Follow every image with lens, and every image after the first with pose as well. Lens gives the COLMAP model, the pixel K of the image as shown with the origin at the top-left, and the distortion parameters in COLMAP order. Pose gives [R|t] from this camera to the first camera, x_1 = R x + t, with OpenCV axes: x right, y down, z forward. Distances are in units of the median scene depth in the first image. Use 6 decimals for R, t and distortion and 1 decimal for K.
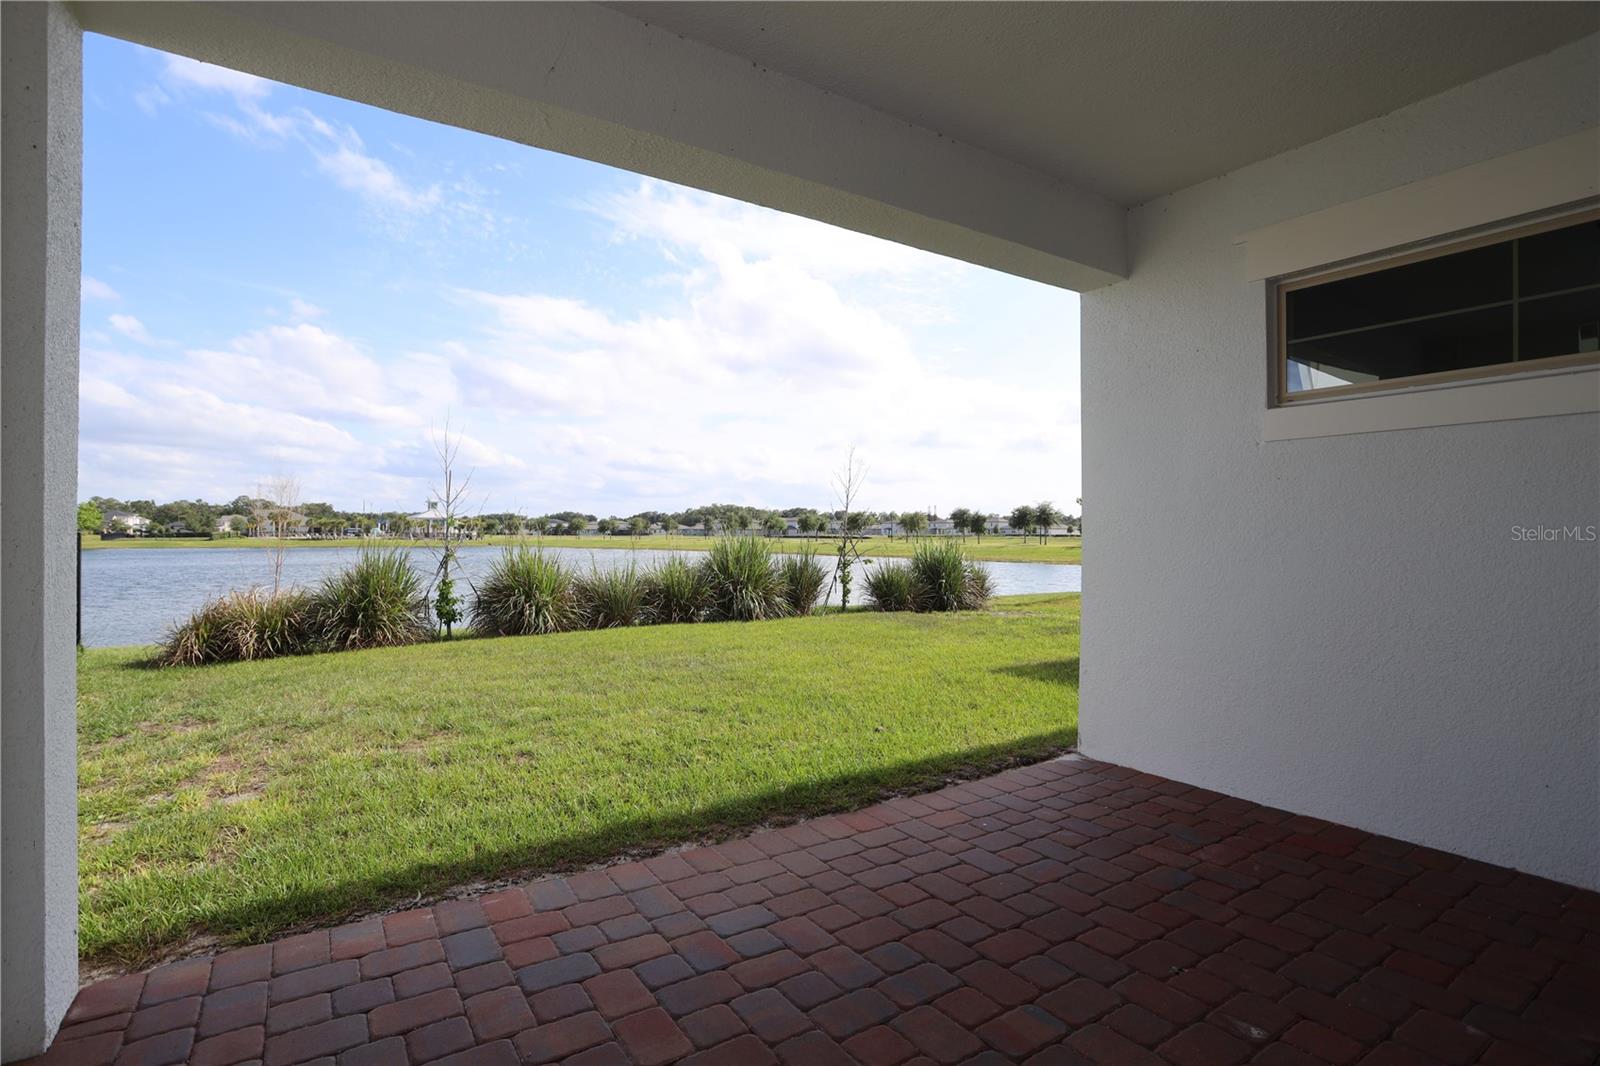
lens RADIAL K [[775.6, 0, 788.7], [0, 775.6, 528.8], [0, 0, 1]] dist [-0.003422, -0.000715]
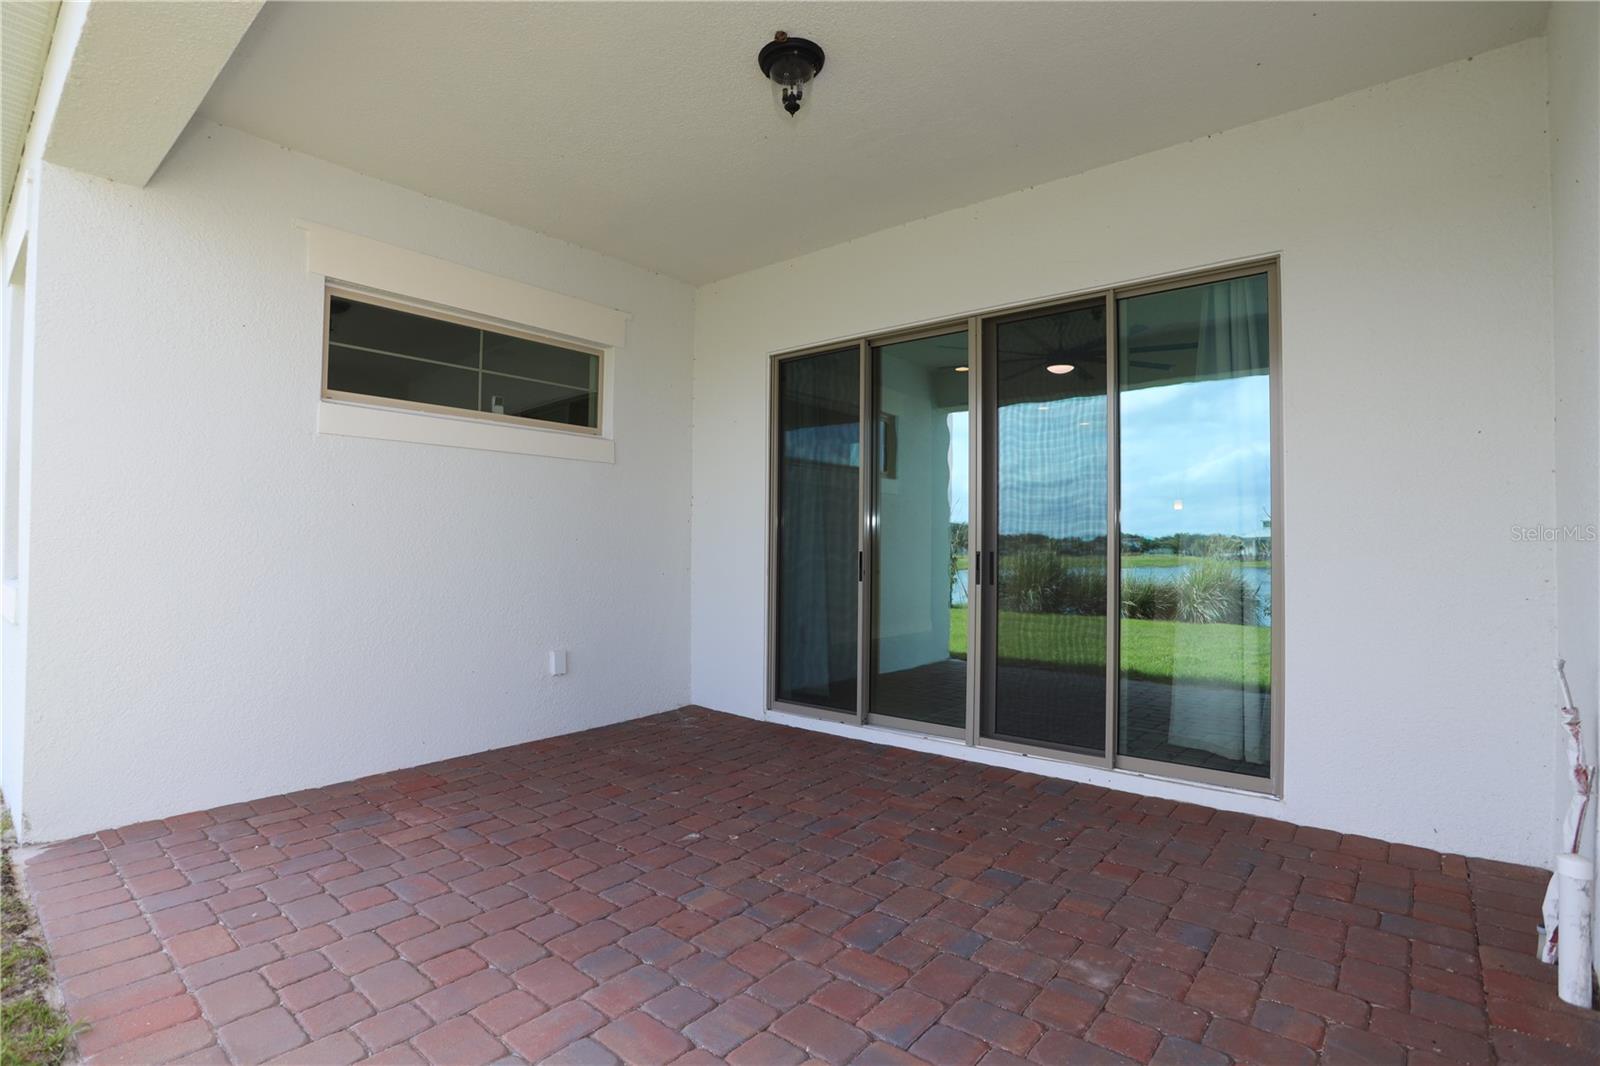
lens RADIAL K [[775.6, 0, 793.6], [0, 775.6, 531.0], [0, 0, 1]] dist [-0.003422, -0.000715]
pose [[-0.258915, 0.013597, 0.965804, -0.590109], [-0.018656, 0.999644, -0.019074, 0.028030], [-0.965720, -0.022956, -0.258569, 0.721867]]
